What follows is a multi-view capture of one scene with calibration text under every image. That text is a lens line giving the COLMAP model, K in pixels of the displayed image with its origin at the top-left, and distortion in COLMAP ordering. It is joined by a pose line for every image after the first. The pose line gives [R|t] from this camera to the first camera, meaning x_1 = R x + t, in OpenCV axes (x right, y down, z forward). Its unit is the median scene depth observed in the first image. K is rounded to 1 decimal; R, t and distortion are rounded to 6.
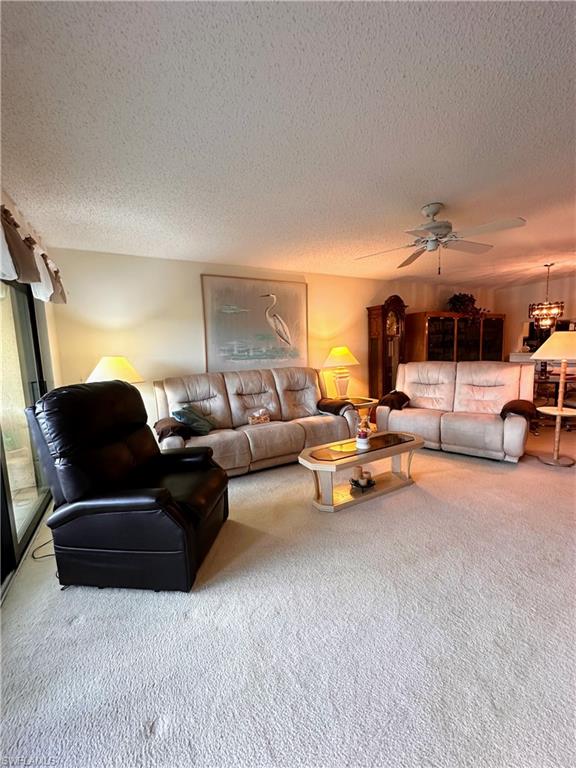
lens RADIAL K [[306.3, 0, 289.3], [0, 306.3, 384.8], [0, 0, 1]] dist [-0.003684, 0.000334]
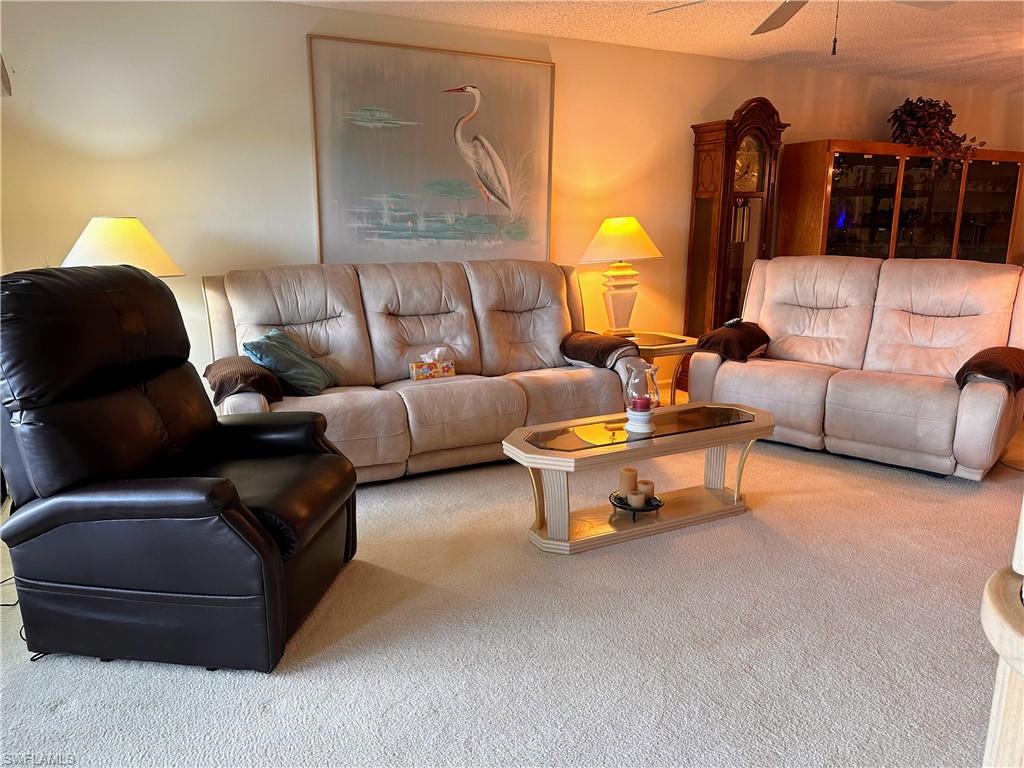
lens RADIAL K [[718.0, 0, 510.7], [0, 718.0, 389.9], [0, 0, 1]] dist [0.044835, -0.058568]
pose [[0.999090, 0.038647, -0.018035, 0.045724], [-0.036378, 0.992975, 0.112592, 0.018774], [0.022259, -0.111834, 0.993478, -0.092076]]
